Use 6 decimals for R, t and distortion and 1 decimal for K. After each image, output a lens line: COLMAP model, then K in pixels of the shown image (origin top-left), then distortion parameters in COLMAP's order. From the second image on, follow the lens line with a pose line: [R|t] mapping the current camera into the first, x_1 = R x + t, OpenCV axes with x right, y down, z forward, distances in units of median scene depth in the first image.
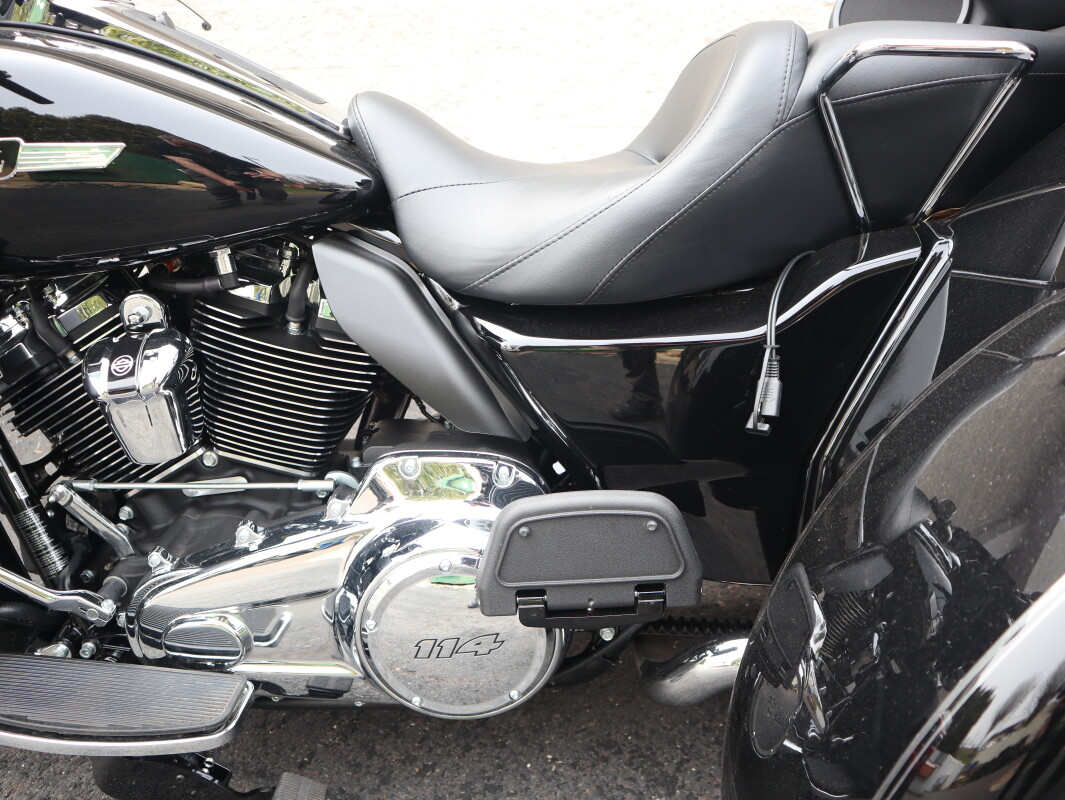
lens RADIAL K [[828.1, 0, 533.8], [0, 828.1, 401.0], [0, 0, 1]] dist [-0.123552, 0.080990]
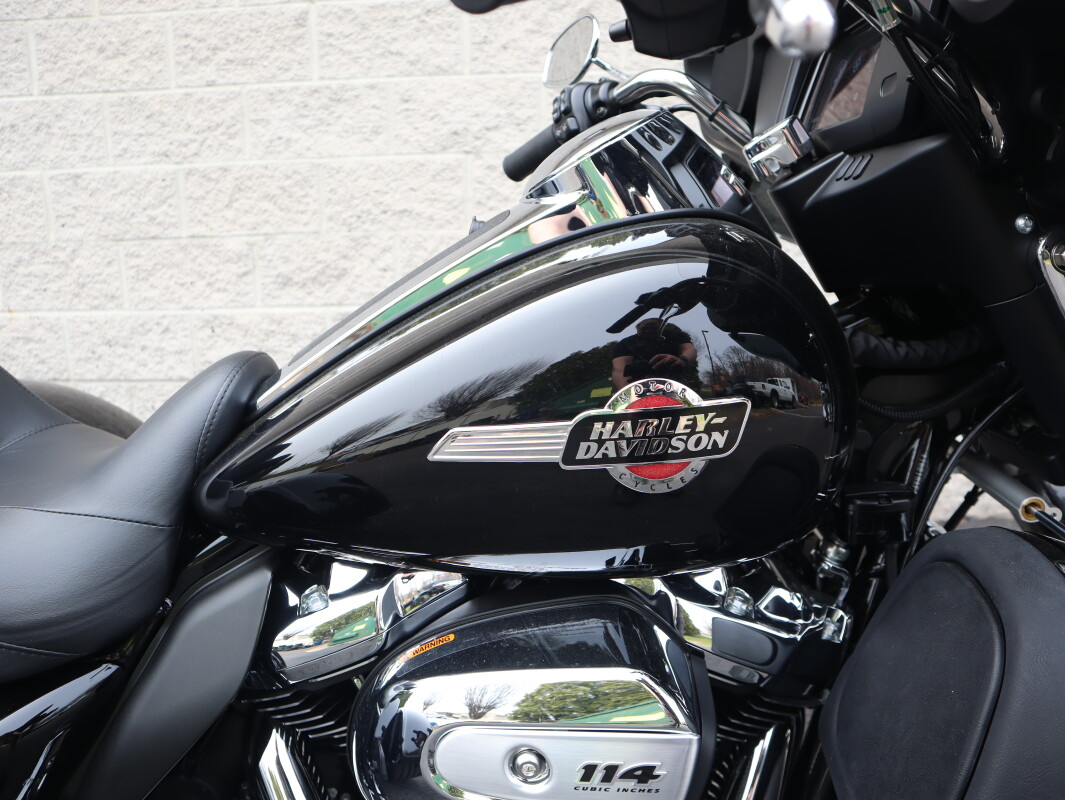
lens RADIAL K [[828.1, 0, 535.2], [0, 828.1, 401.2], [0, 0, 1]] dist [-0.123552, 0.080990]
pose [[0.997129, 0.006448, -0.075452, 0.485550], [-0.016311, 0.991269, -0.130840, -0.373667], [0.073950, 0.131695, 0.988528, 0.565917]]
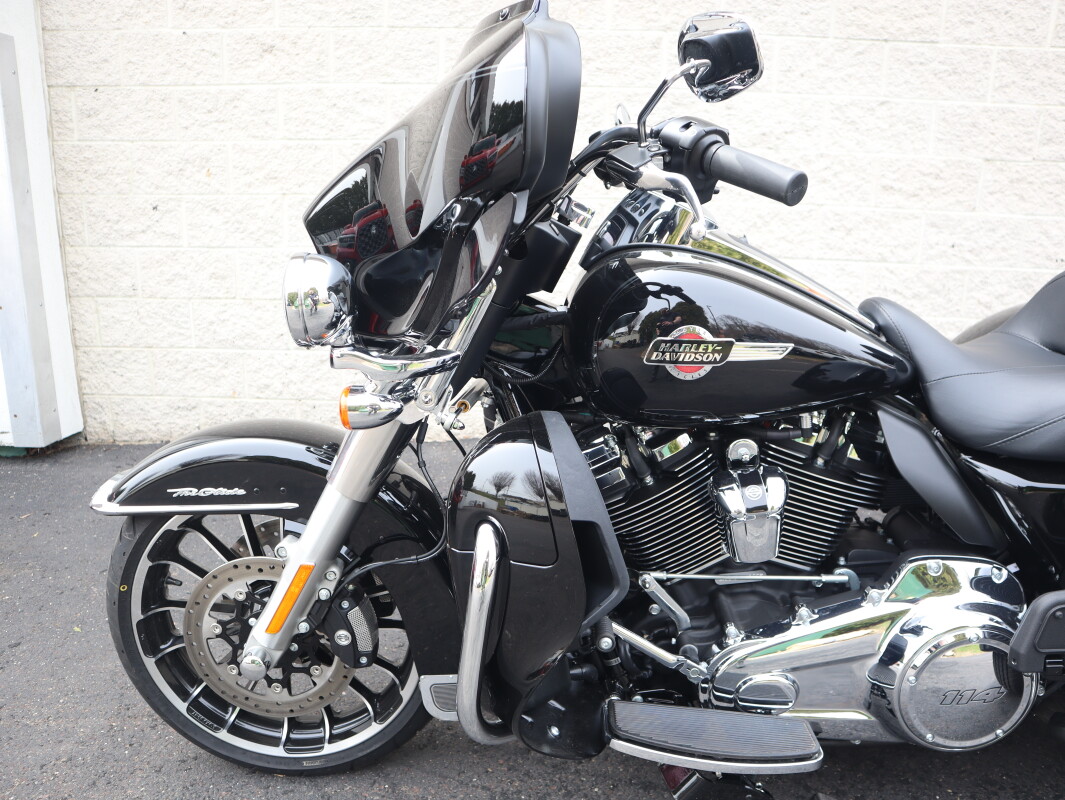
lens RADIAL K [[828.1, 0, 531.6], [0, 828.1, 398.5], [0, 0, 1]] dist [-0.123552, 0.080990]
pose [[0.999385, 0.030421, -0.017451, -0.726793], [-0.031939, 0.995010, -0.094528, -0.049854], [0.014489, 0.095027, 0.995369, -0.372253]]
